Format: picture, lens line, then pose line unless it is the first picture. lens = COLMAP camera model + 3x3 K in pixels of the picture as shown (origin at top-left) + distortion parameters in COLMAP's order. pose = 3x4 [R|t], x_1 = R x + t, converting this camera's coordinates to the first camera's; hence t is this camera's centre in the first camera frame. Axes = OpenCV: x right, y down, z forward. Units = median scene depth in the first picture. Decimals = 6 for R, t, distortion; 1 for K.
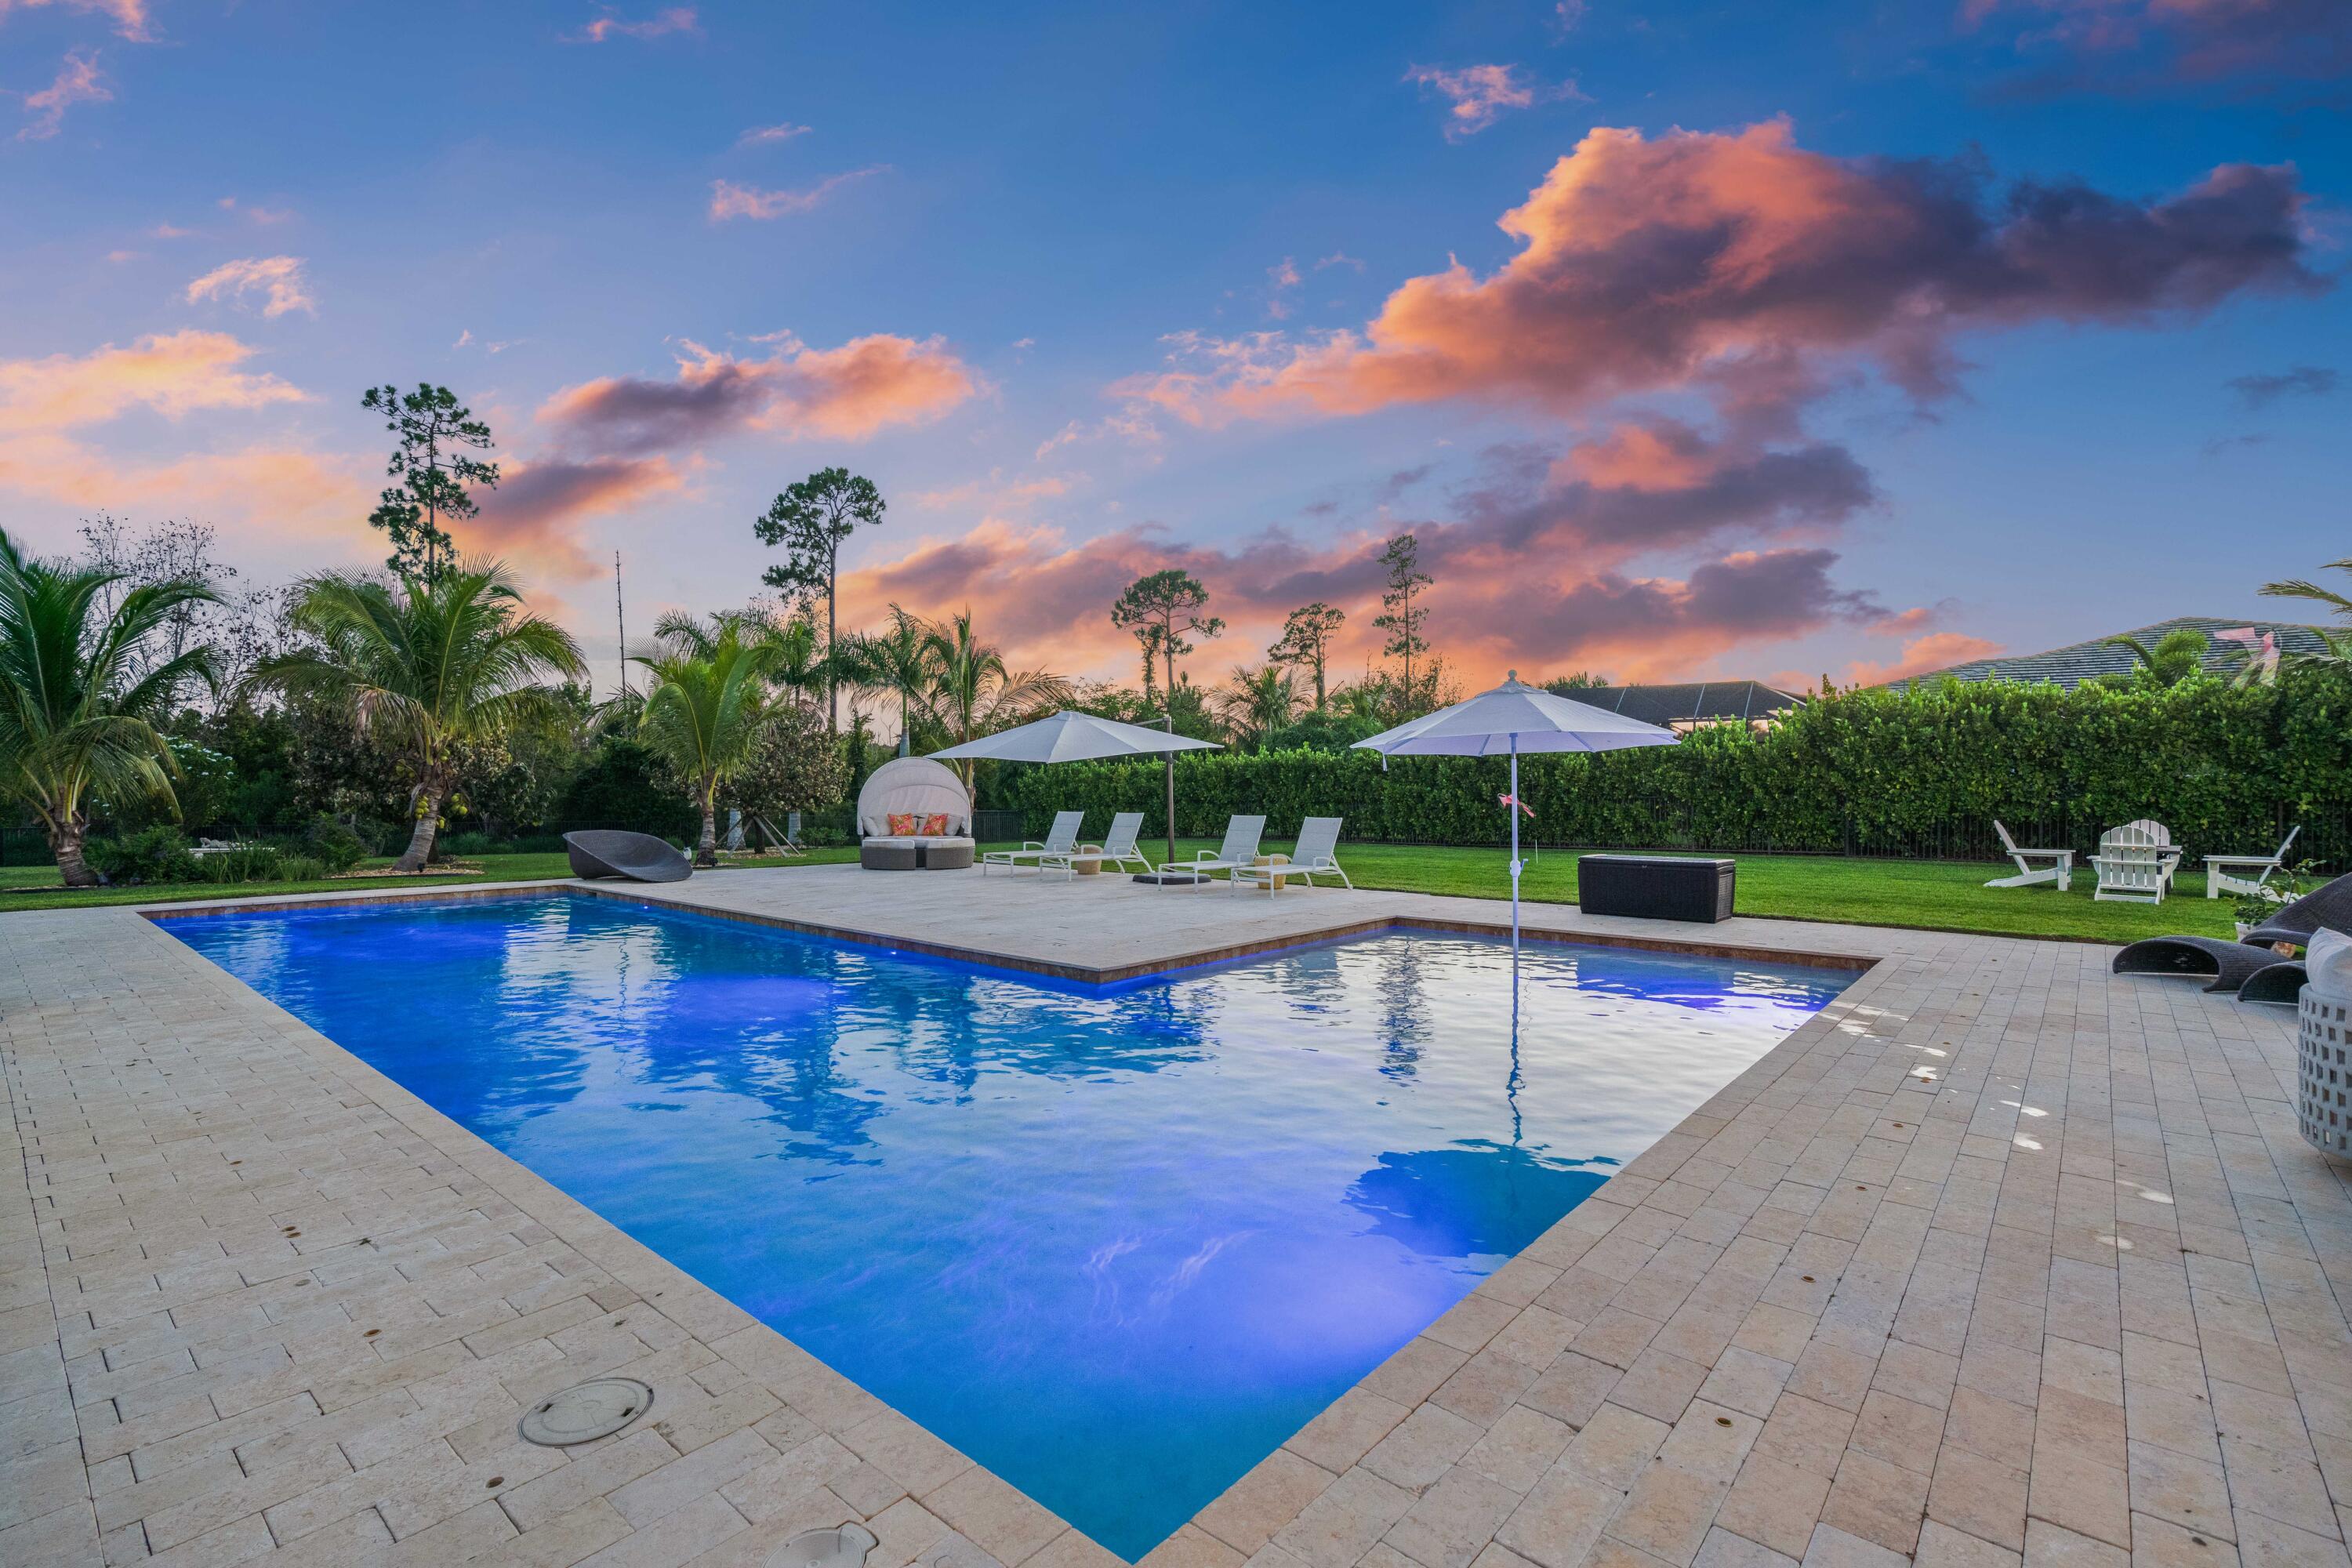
lens RADIAL K [[1090.4, 0, 1169.3], [0, 1090.4, 786.4], [0, 0, 1]] dist [-0.015500, 0.010524]
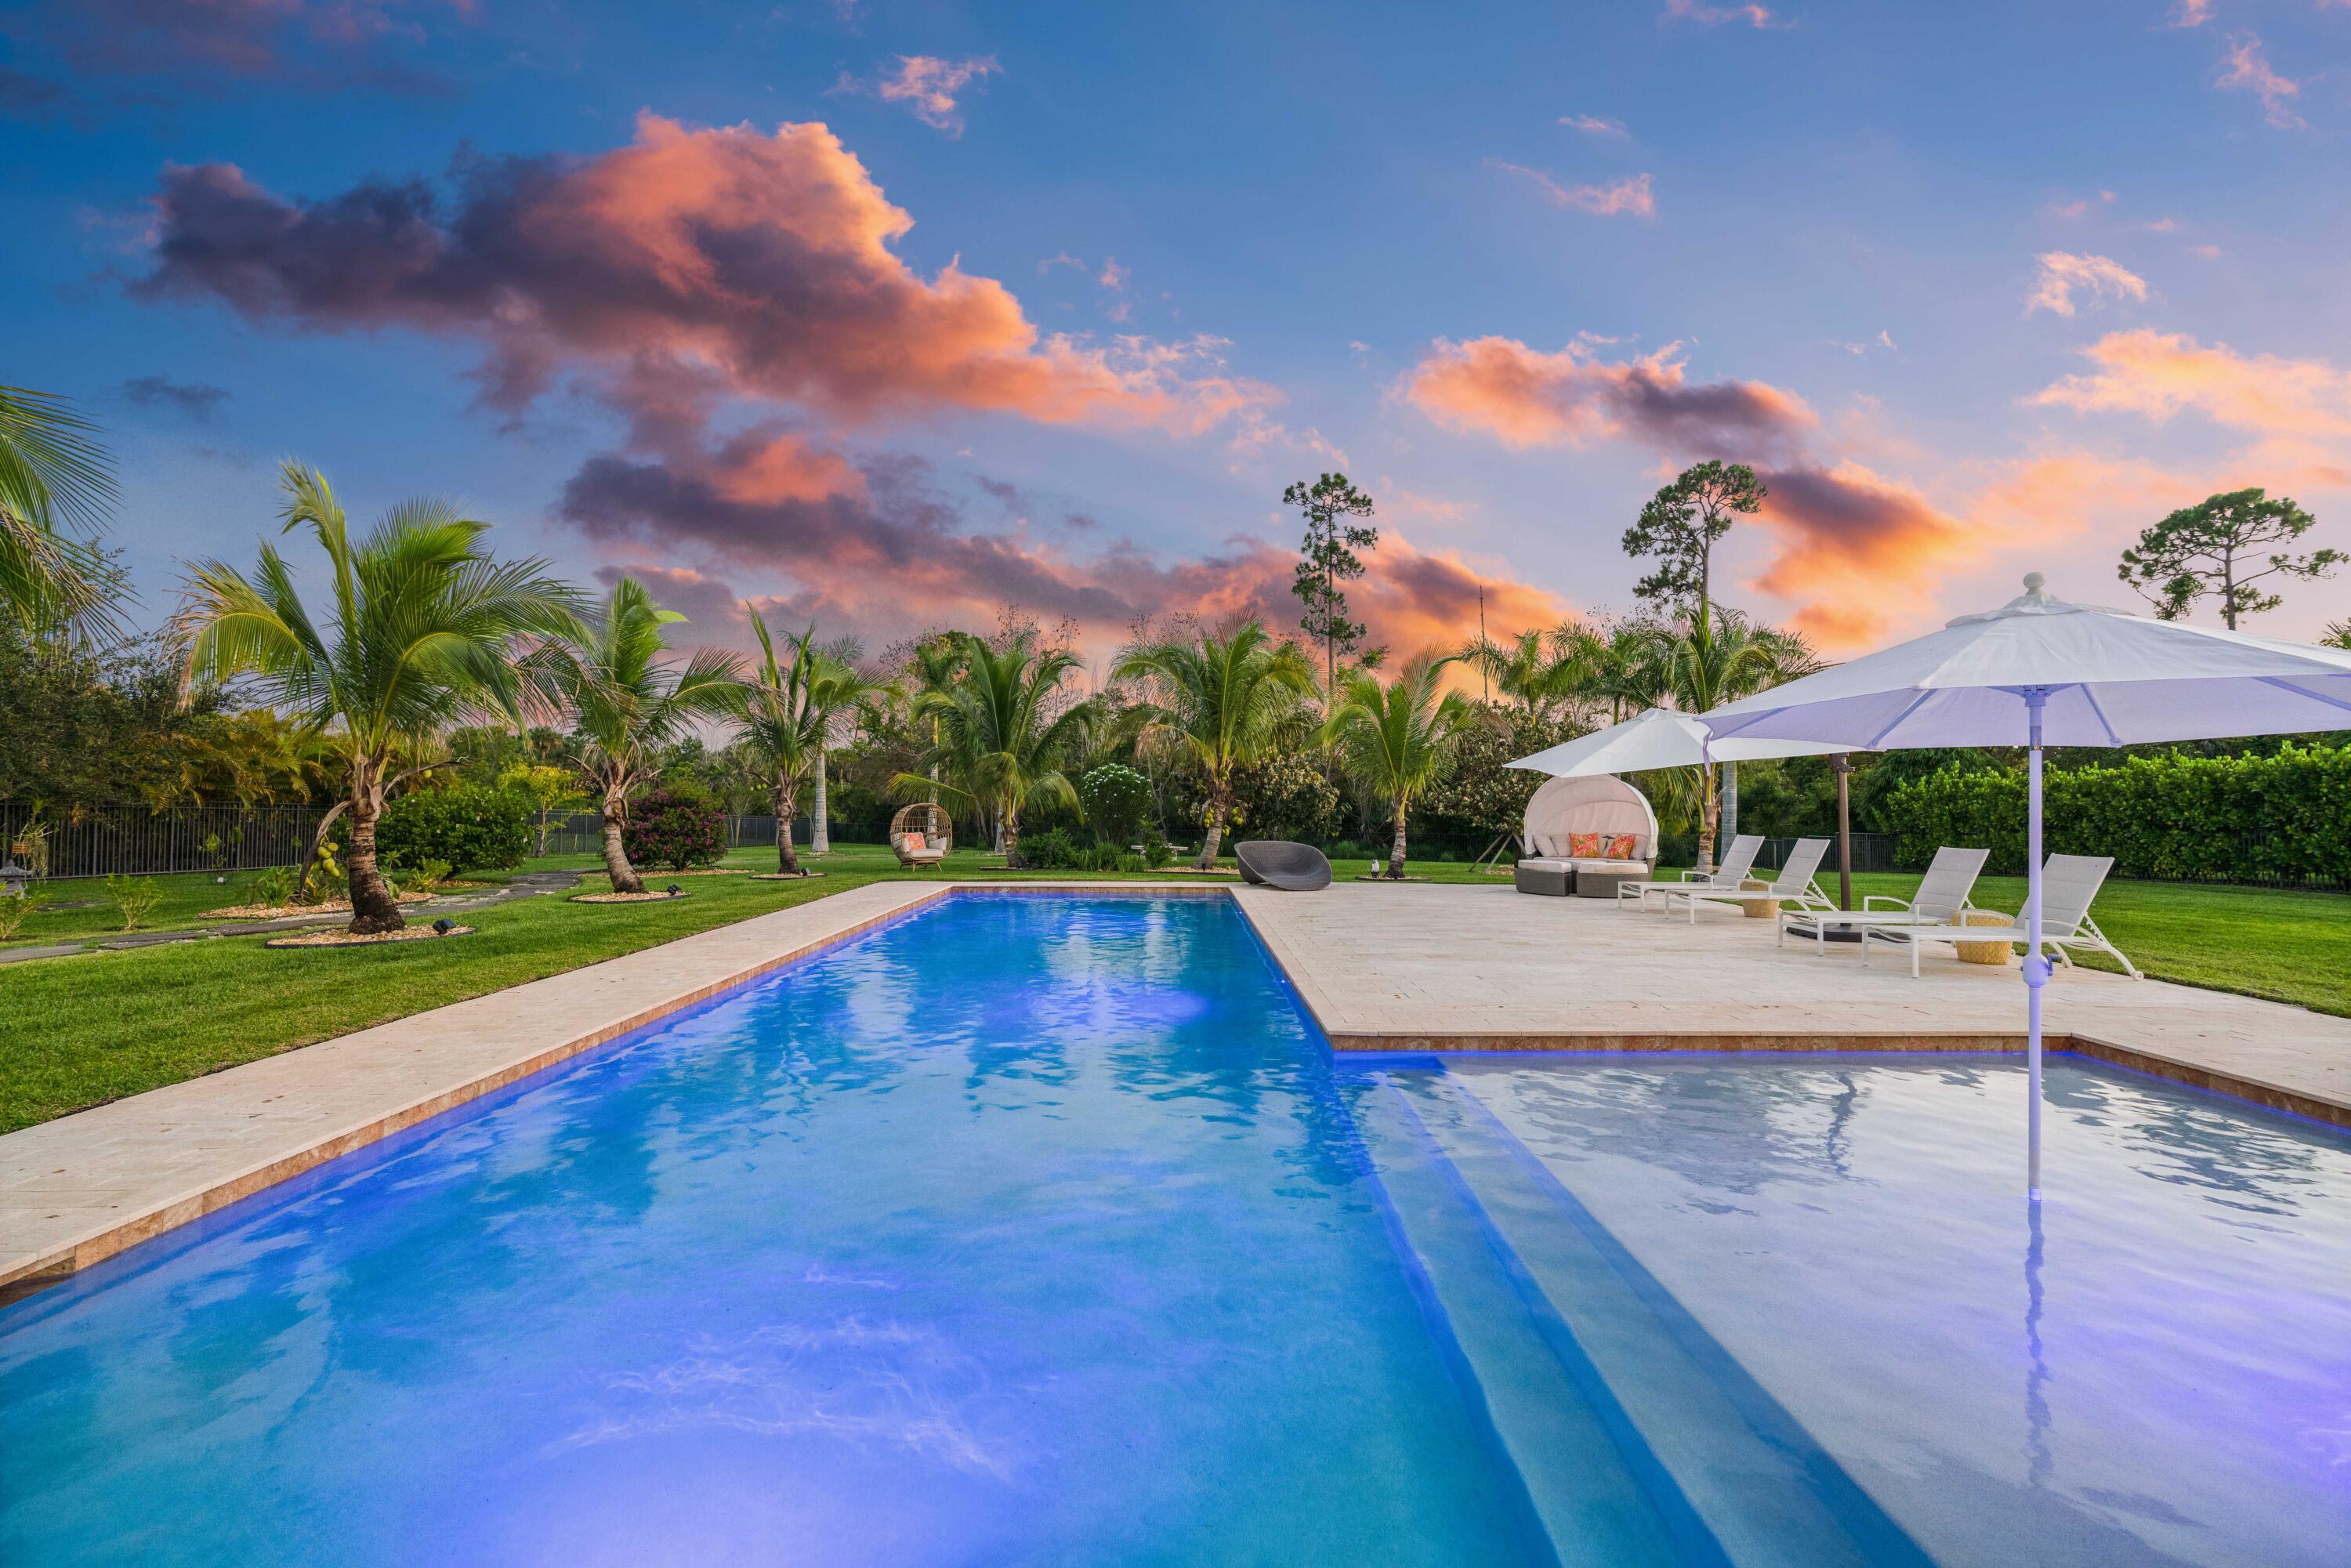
lens RADIAL K [[1055.5, 0, 1166.7], [0, 1055.5, 785.8], [0, 0, 1]] dist [-0.016586, 0.010174]
pose [[0.653931, -0.008877, -0.756502, 0.094304], [-0.003899, 0.999878, -0.015104, 0.000397], [0.756544, 0.012826, 0.653817, 0.088262]]
